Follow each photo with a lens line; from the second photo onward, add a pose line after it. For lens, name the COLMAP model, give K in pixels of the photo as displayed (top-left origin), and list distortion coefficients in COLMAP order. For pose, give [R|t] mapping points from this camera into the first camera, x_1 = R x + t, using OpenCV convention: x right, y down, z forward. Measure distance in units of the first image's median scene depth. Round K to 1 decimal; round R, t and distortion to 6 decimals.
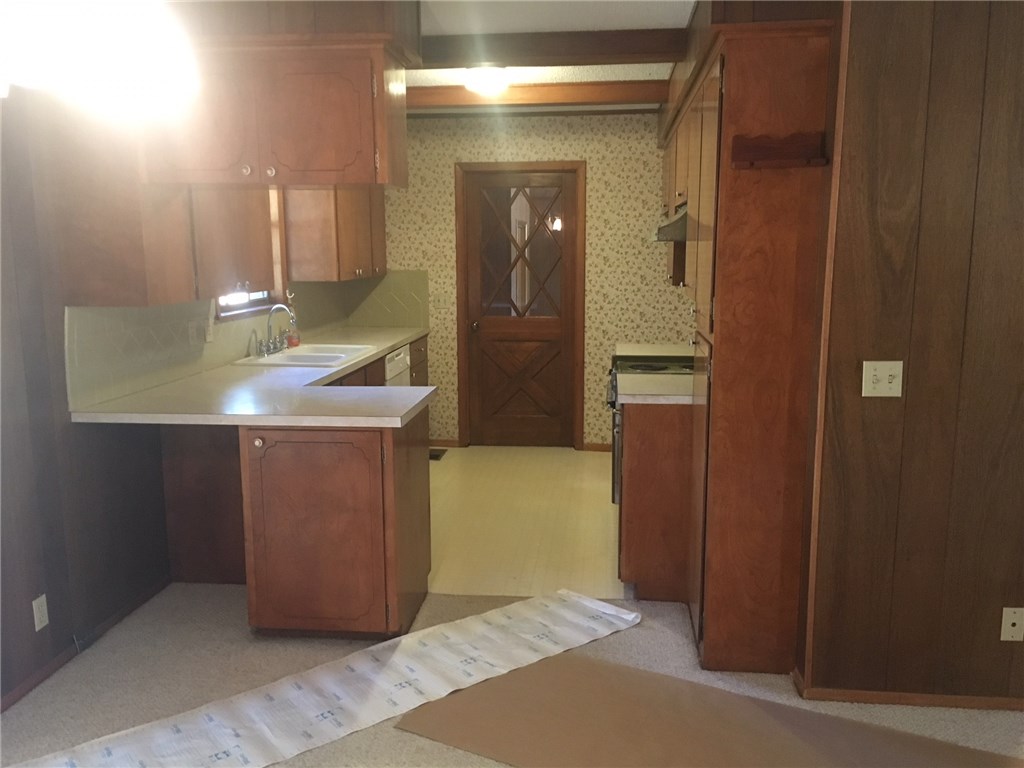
lens RADIAL K [[885.6, 0, 515.2], [0, 885.6, 390.6], [0, 0, 1]] dist [0.096981, -0.151650]
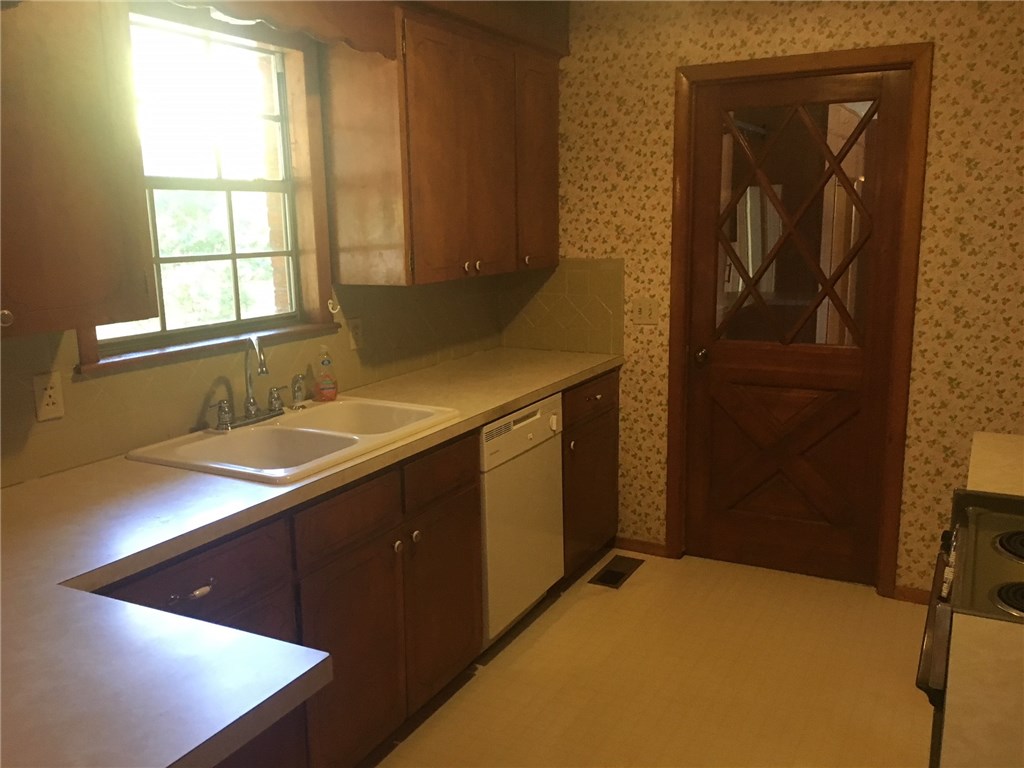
lens RADIAL K [[885.6, 0, 515.2], [0, 885.6, 390.6], [0, 0, 1]] dist [0.096981, -0.151650]
pose [[0.931379, 0.060735, -0.358948, 0.051776], [-0.048723, 0.997911, 0.042426, -0.070465], [0.360775, -0.022025, 0.932393, 0.425602]]
